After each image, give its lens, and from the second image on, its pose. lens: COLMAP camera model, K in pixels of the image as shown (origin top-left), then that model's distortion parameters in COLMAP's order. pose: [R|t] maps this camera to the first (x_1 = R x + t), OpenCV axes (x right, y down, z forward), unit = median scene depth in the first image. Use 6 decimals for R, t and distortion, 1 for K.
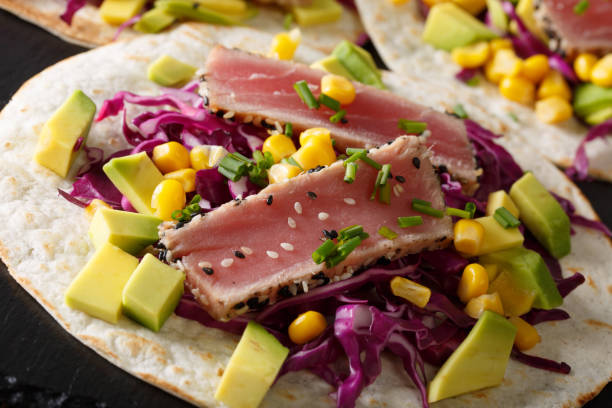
lens RADIAL K [[2152.2, 0, 306.0], [0, 2152.2, 204.0], [0, 0, 1]] dist [-0.140273, 2.602043]
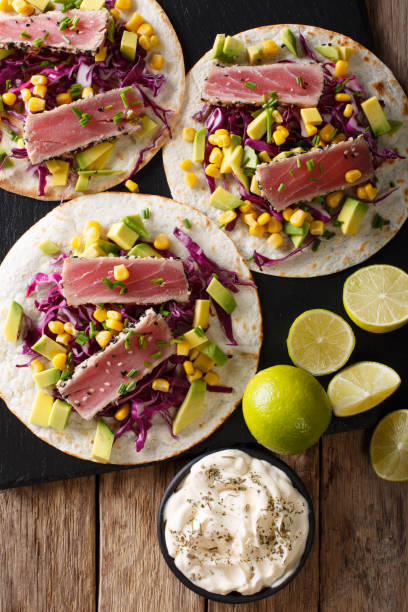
lens RADIAL K [[959.6, 0, 204.1], [0, 959.6, 337.4], [0, 0, 1]] dist [-0.198588, 0.062301]
pose [[0.975704, -0.064583, -0.209360, 0.329691], [0.204440, 0.611984, 0.763989, -0.821257], [0.078784, -0.788228, 0.610319, 0.366512]]
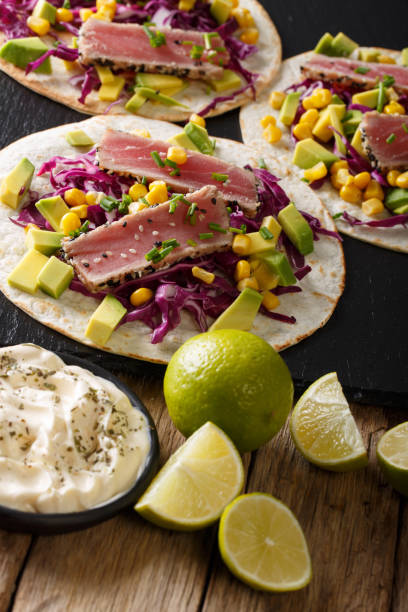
lens RADIAL K [[2006.8, 0, 204.0], [0, 2006.8, 306.0], [0, 0, 1]] dist [-0.155850, 3.610377]
pose [[0.994266, 0.010778, -0.106393, 0.223977], [-0.001368, 0.996109, 0.088122, -0.080295], [0.106929, -0.087472, 0.990412, -0.638885]]
